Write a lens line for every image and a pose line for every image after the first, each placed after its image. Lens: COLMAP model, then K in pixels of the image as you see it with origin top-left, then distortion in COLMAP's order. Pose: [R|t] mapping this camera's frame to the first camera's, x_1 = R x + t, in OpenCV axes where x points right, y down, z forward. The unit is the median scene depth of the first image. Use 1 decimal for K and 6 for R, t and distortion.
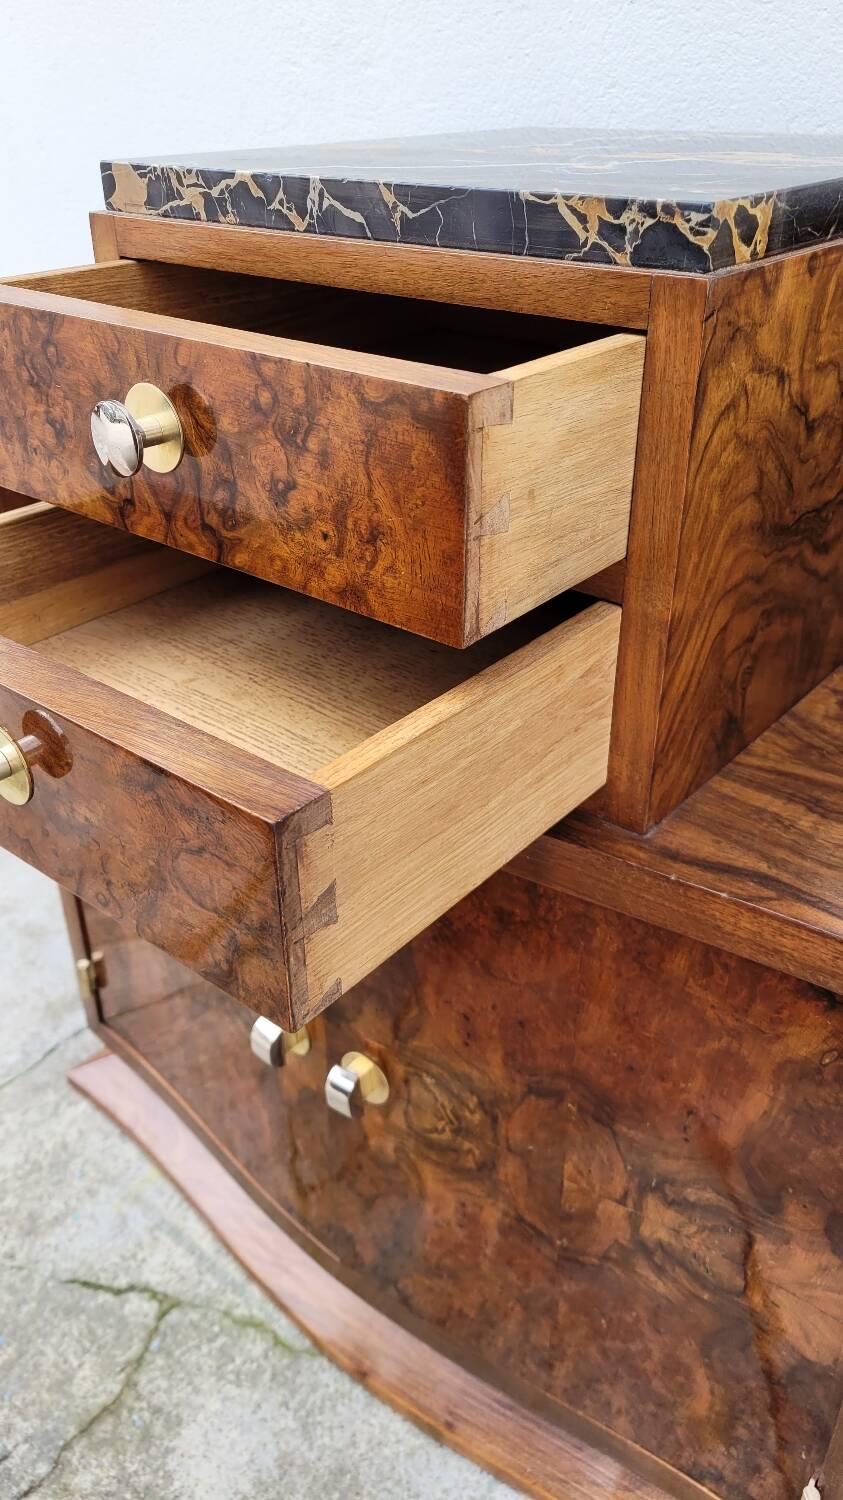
lens RADIAL K [[1145.8, 0, 410.9], [0, 1145.8, 742.9], [0, 0, 1]] dist [0.044569, -0.033598]
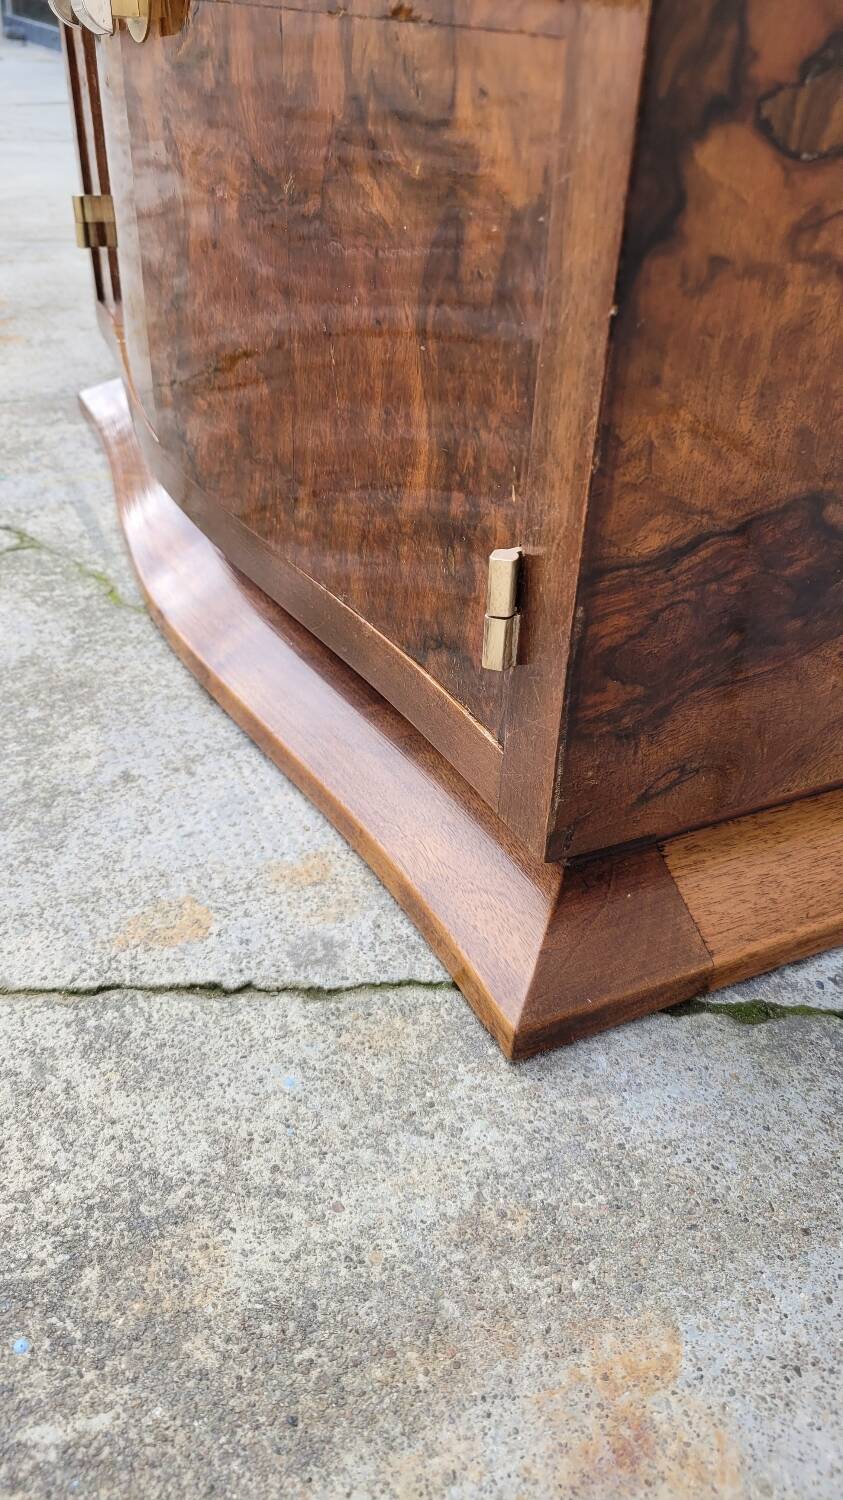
lens RADIAL K [[1145.8, 0, 426.7], [0, 1145.8, 763.6], [0, 0, 1]] dist [0.044569, -0.033598]
pose [[0.905737, 0.273441, -0.323836, 0.388532], [-0.252720, 0.961794, 0.105288, 0.522680], [0.340253, -0.013523, 0.940237, 0.354682]]
